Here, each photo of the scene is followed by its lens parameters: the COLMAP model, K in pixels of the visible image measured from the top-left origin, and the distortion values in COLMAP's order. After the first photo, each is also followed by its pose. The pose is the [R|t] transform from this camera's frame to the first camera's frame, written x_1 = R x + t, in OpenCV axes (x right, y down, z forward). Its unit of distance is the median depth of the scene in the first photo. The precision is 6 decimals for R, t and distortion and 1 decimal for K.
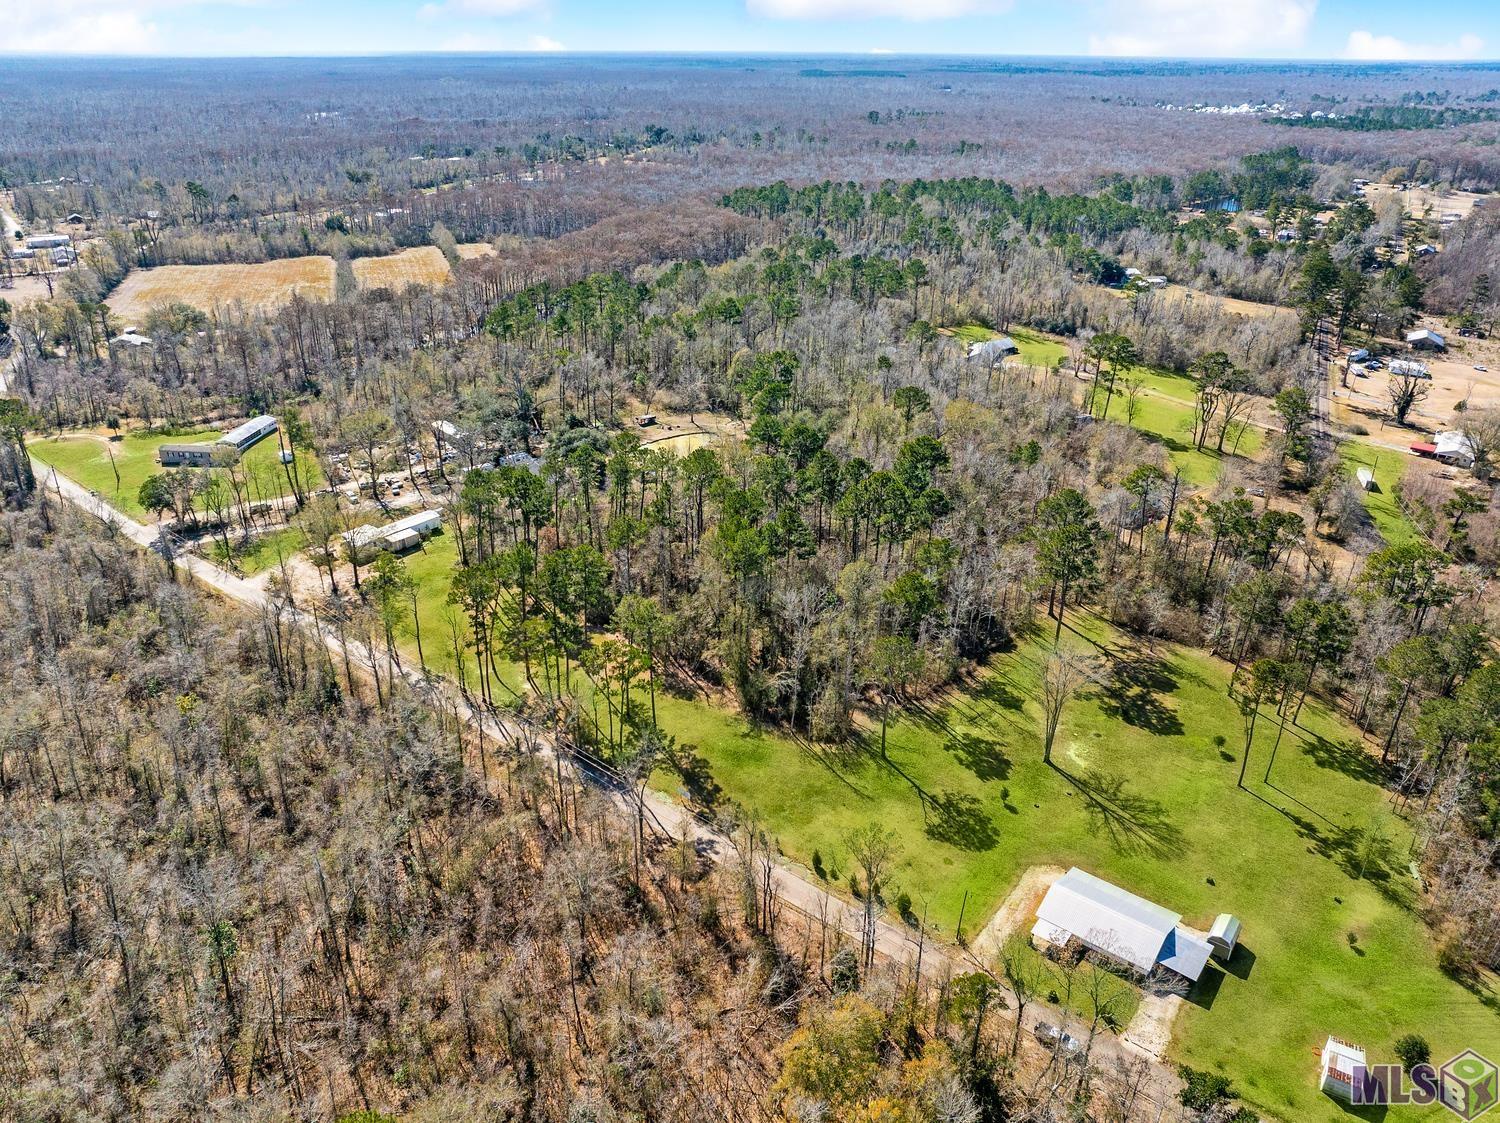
lens RADIAL K [[1070.2, 0, 752.0], [0, 1070.2, 559.6], [0, 0, 1]] dist [-0.022623, 0.003329]
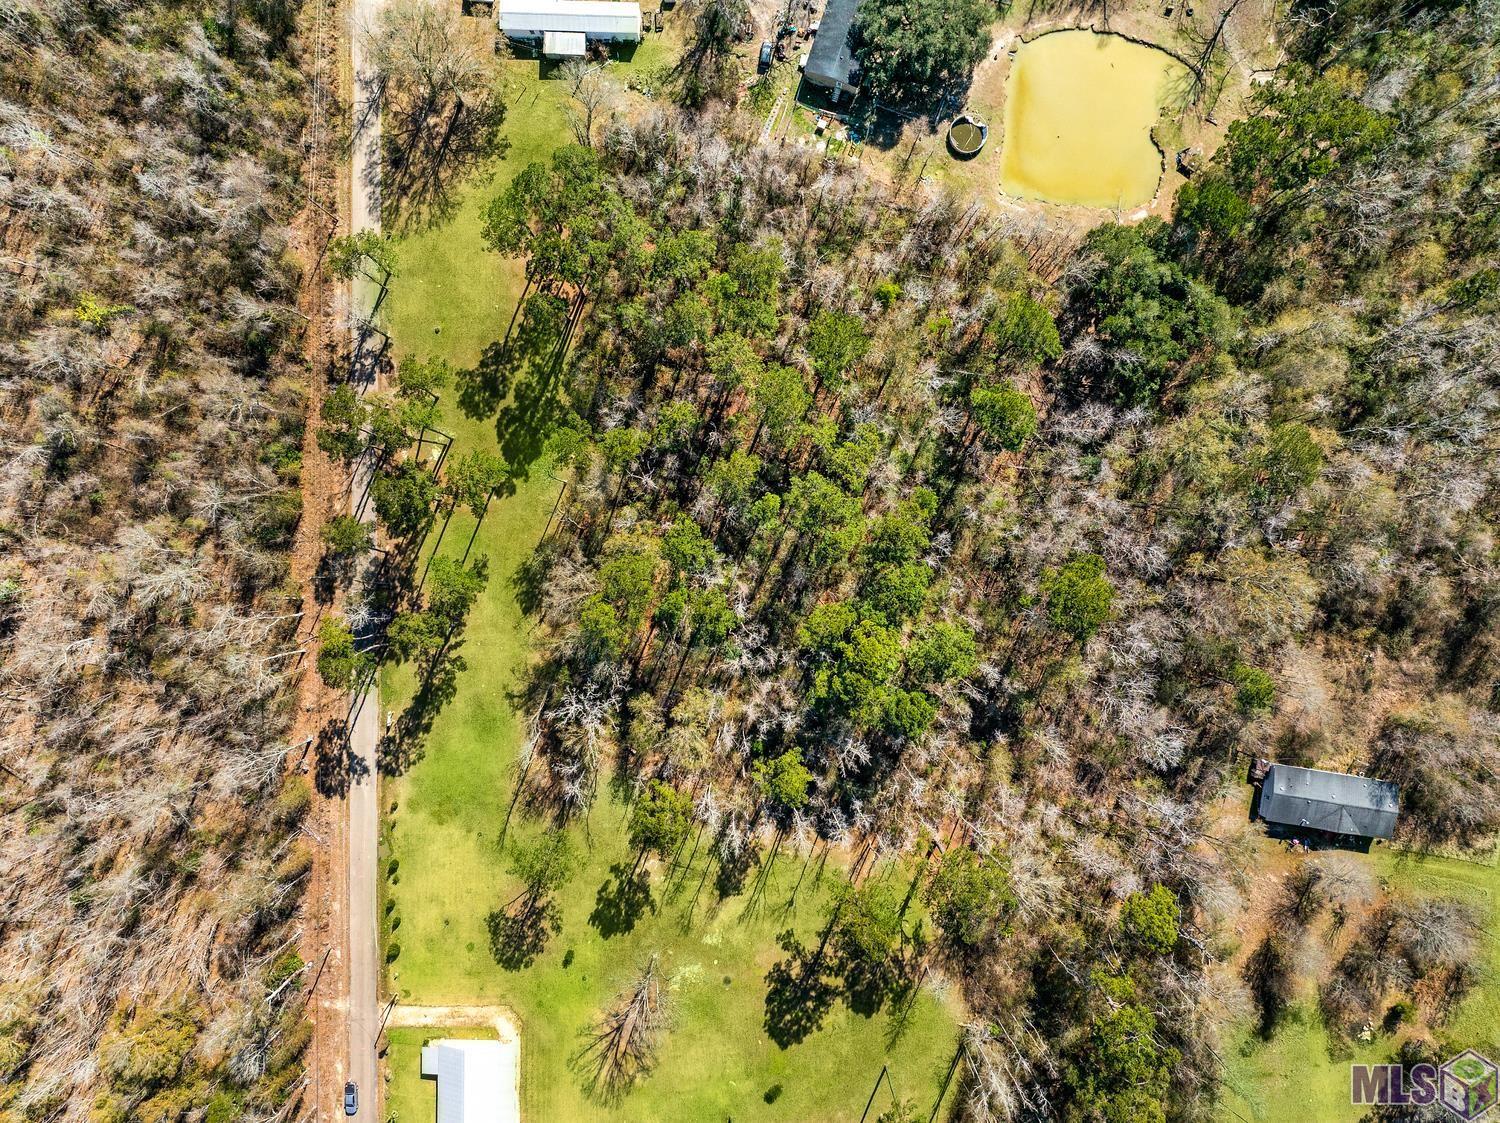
lens RADIAL K [[1048.2, 0, 750.0], [0, 1048.2, 561.5], [0, 0, 1]] dist [-0.002679, 0.002718]
pose [[0.609418, 0.792802, -0.008655, 0.035699], [-0.334101, 0.266689, 0.904021, -0.759321], [0.719018, -0.548035, 0.427400, 0.753641]]
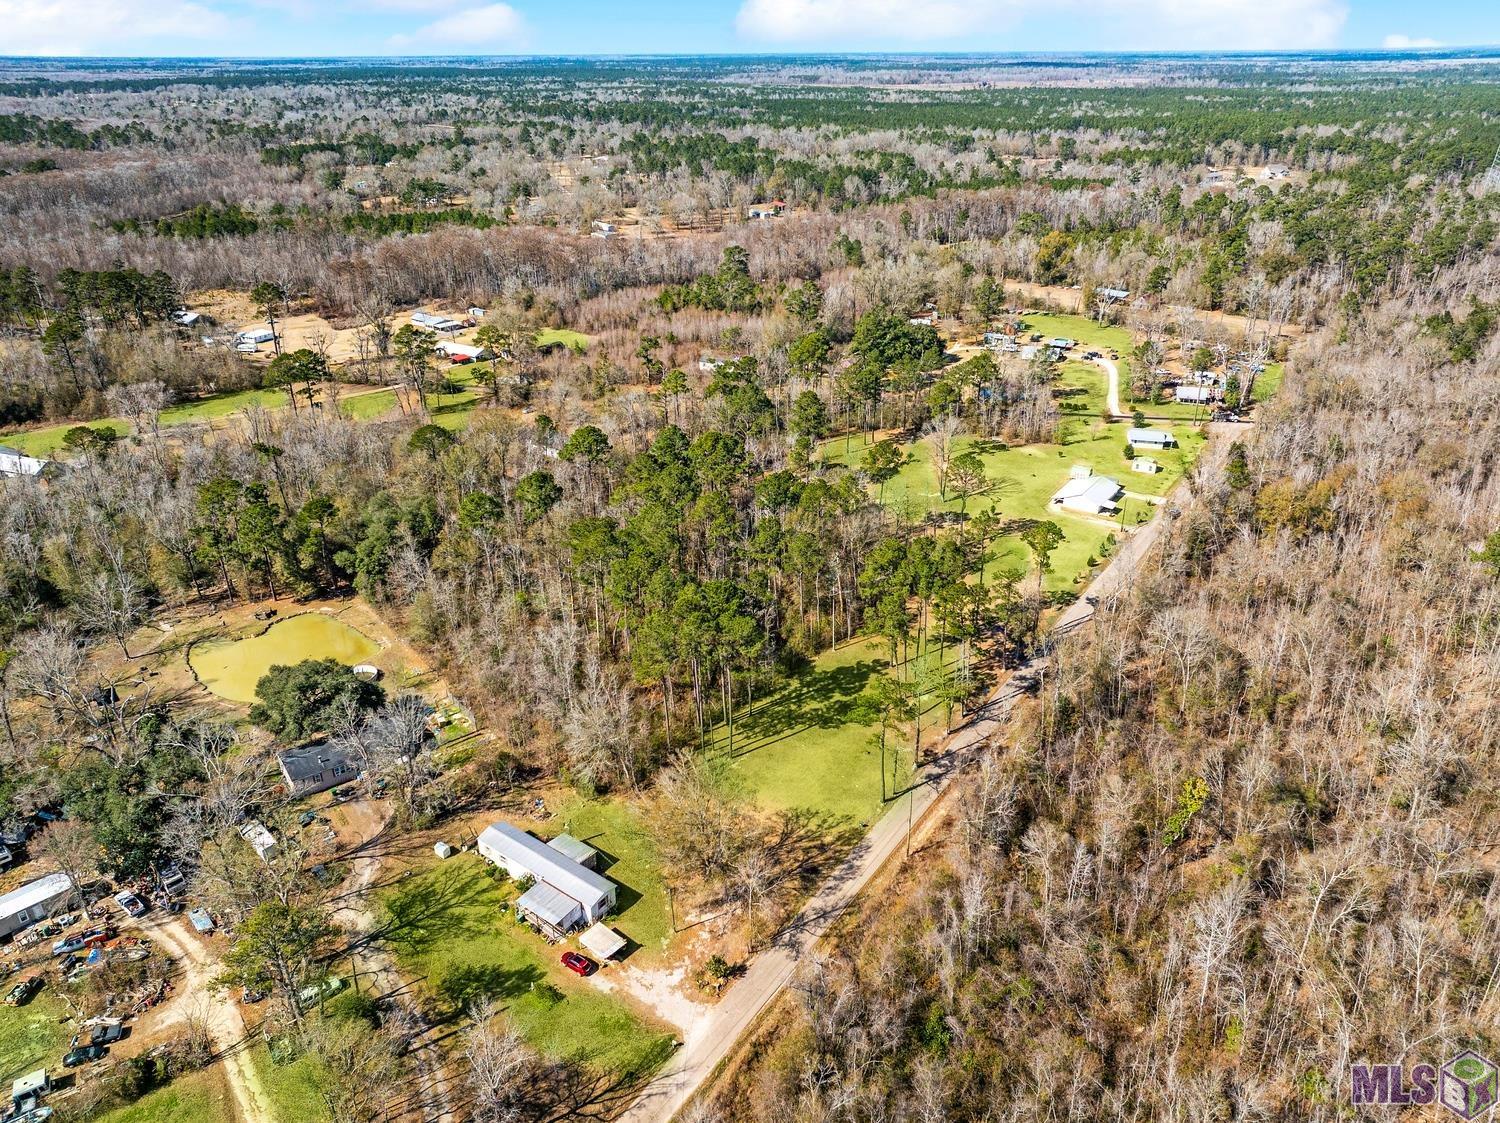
lens RADIAL K [[1045.1, 0, 760.2], [0, 1045.1, 561.5], [0, 0, 1]] dist [0.006328, 0.007629]
pose [[-0.065607, -0.441298, 0.894959, -1.000830], [0.433459, 0.795247, 0.423906, -0.450270], [-0.898782, 0.415739, 0.139111, 0.943838]]
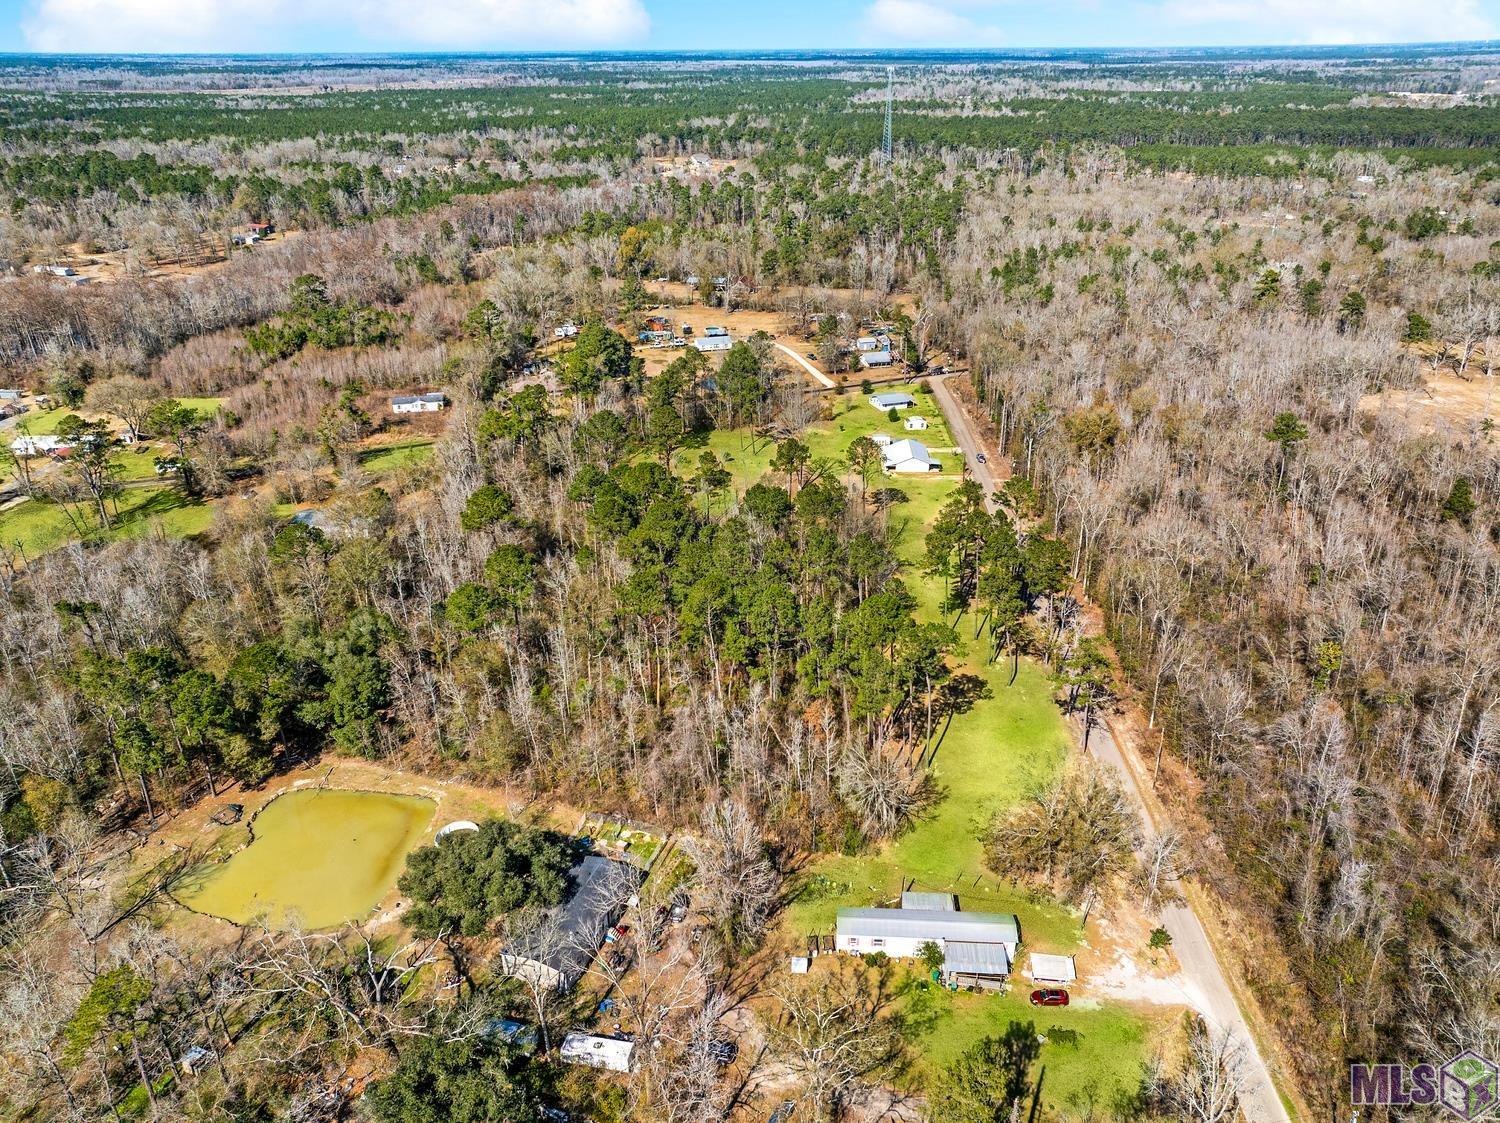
lens RADIAL K [[1048.2, 0, 750.0], [0, 1048.2, 561.5], [0, 0, 1]] dist [-0.002679, 0.002718]
pose [[-0.589883, -0.355597, 0.724975, -0.774736], [0.353899, 0.693145, 0.627938, -0.673128], [-0.725806, 0.626977, -0.283029, 1.394586]]
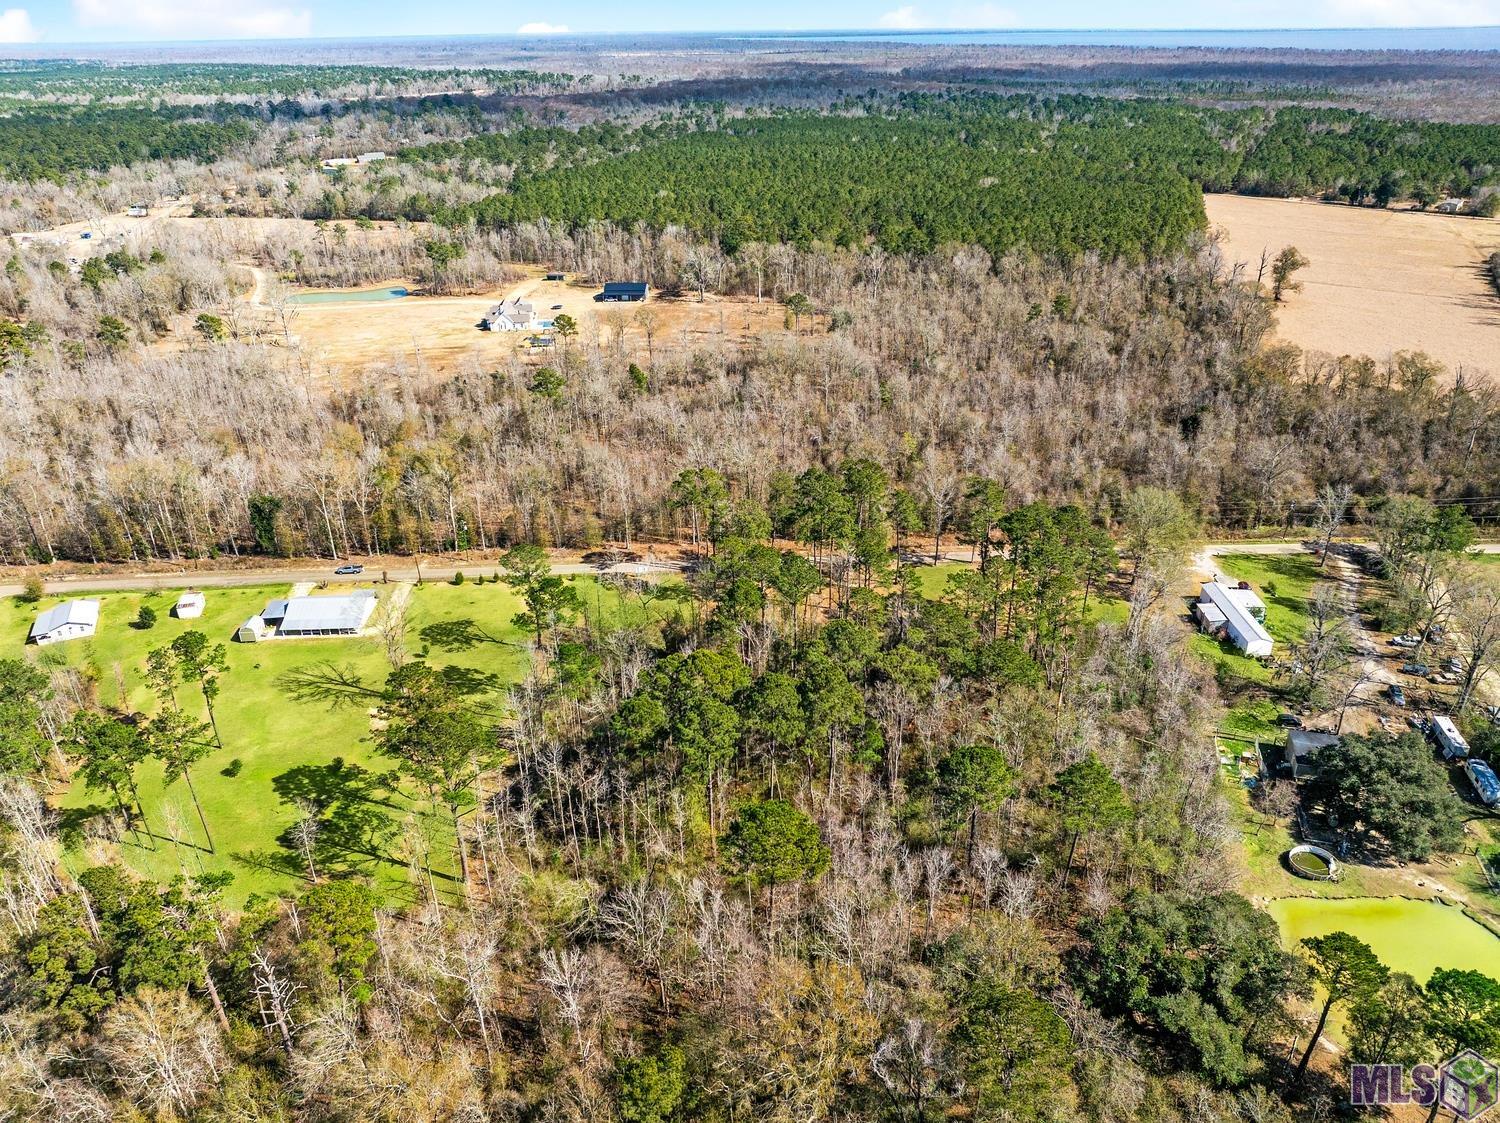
lens RADIAL K [[1070.2, 0, 752.0], [0, 1070.2, 559.6], [0, 0, 1]] dist [-0.022623, 0.003329]
pose [[-0.761174, 0.292482, -0.578851, 0.527949], [-0.274933, 0.662847, 0.696453, -0.671994], [0.587389, 0.689267, -0.424129, 1.398591]]
